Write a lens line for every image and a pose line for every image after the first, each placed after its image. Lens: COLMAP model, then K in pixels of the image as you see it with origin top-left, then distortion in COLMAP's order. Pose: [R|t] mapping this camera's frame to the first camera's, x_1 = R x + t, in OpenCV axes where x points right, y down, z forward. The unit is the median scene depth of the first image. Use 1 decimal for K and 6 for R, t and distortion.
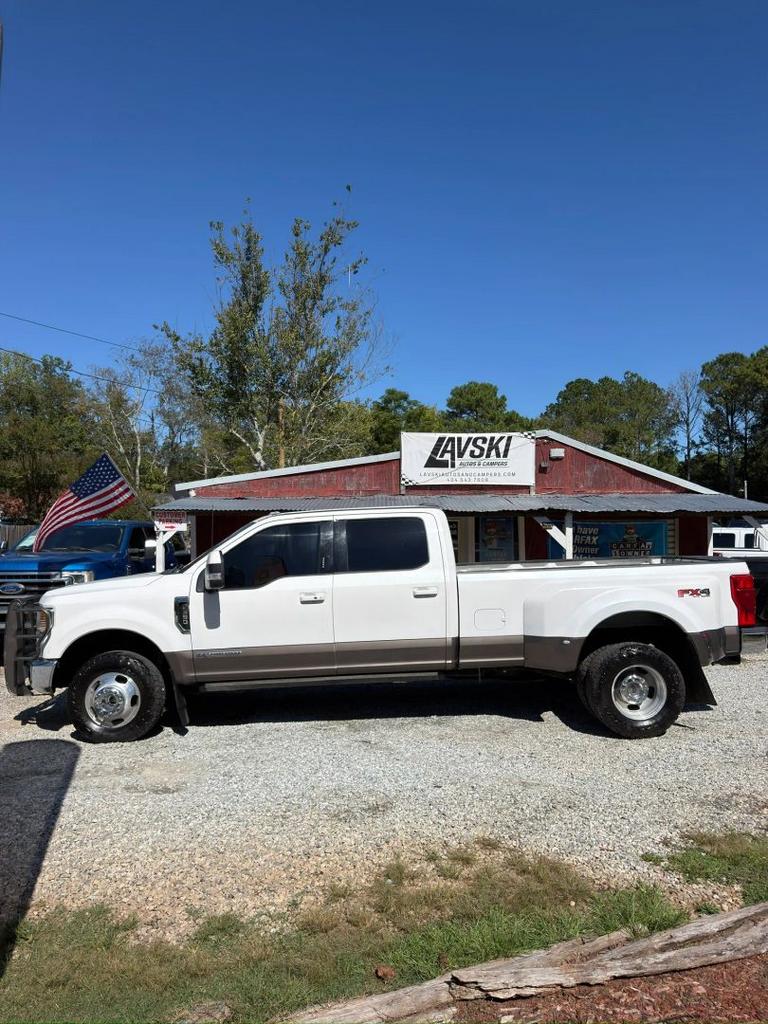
lens RADIAL K [[698.5, 0, 397.4], [0, 698.5, 516.6], [0, 0, 1]] dist [0.062336, -0.063529]
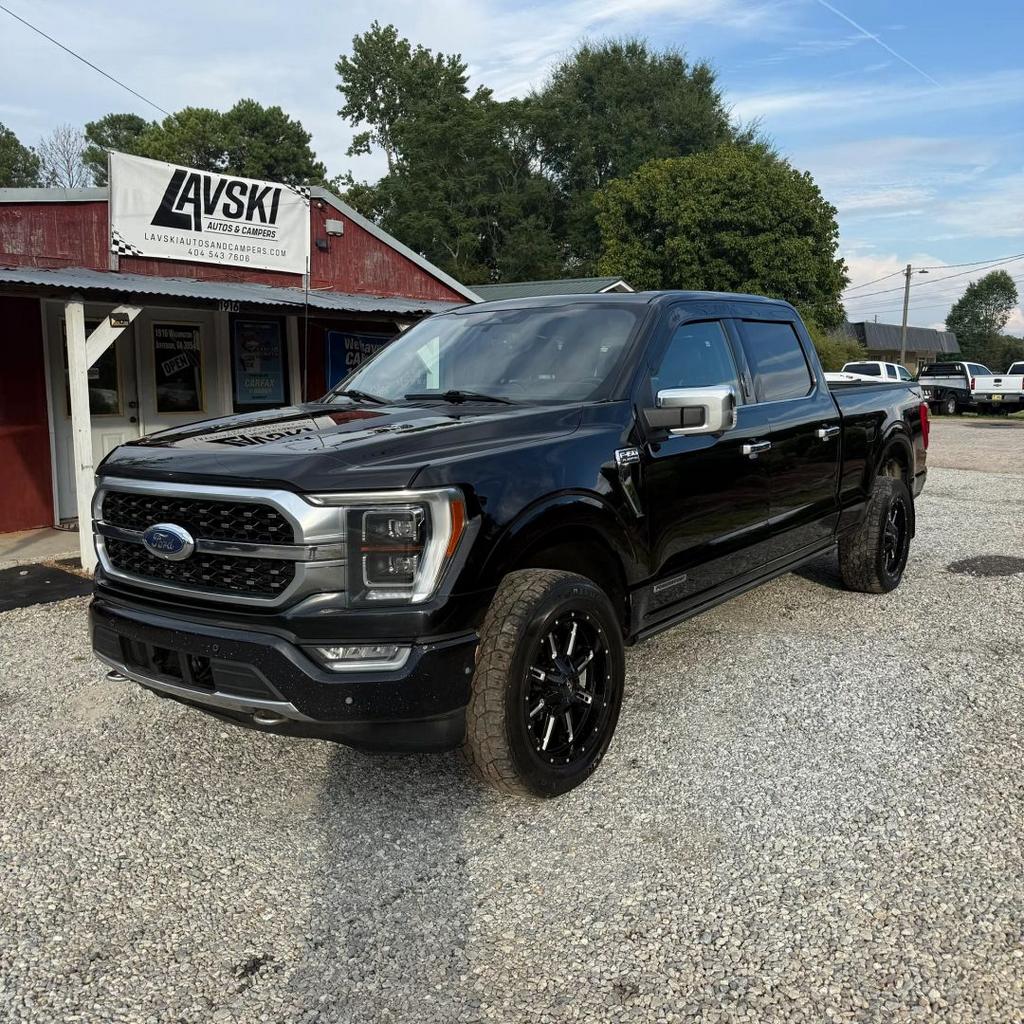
lens RADIAL K [[950.5, 0, 512.0], [0, 950.5, 512.0], [0, 0, 1]] dist [0.037579, -0.074064]
pose [[0.651811, -0.105541, 0.751002, -0.365397], [-0.023582, 0.986970, 0.159169, 0.027124], [-0.758015, -0.121458, 0.640828, 0.274590]]
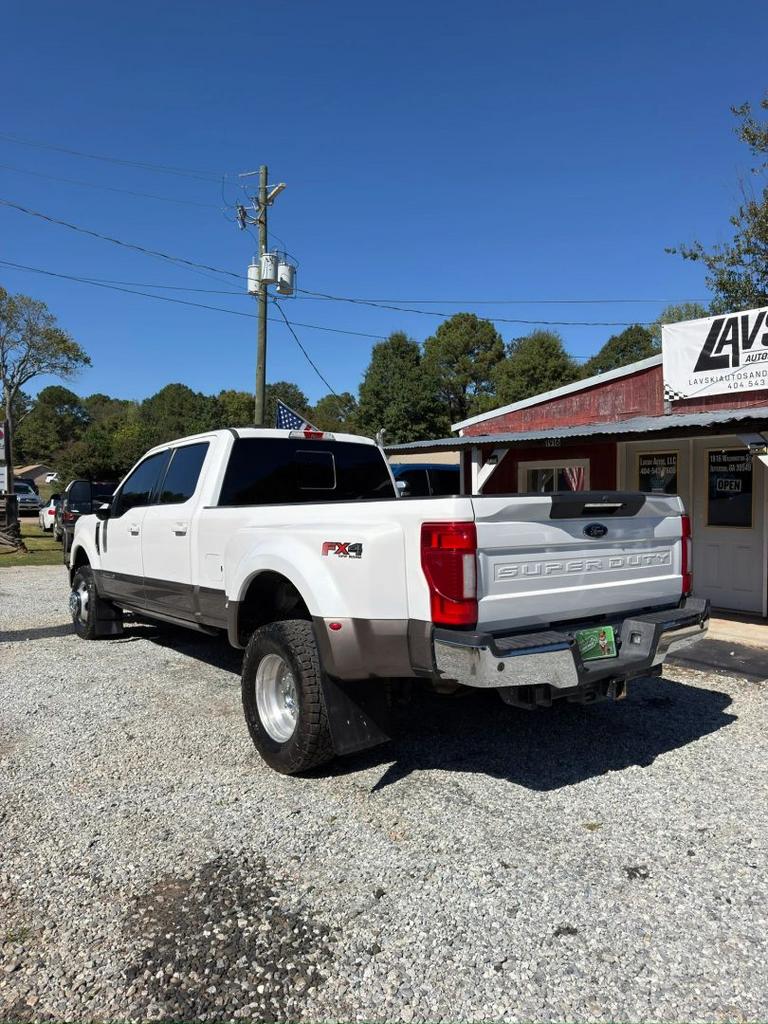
lens RADIAL K [[733.5, 0, 384.0], [0, 733.5, 512.0], [0, 0, 1]] dist [0.038835, -0.073231]
pose [[0.580753, 0.022842, -0.813760, 0.445699], [0.022994, 0.998747, 0.044445, 0.026324], [0.813755, -0.044523, 0.579500, 0.338957]]
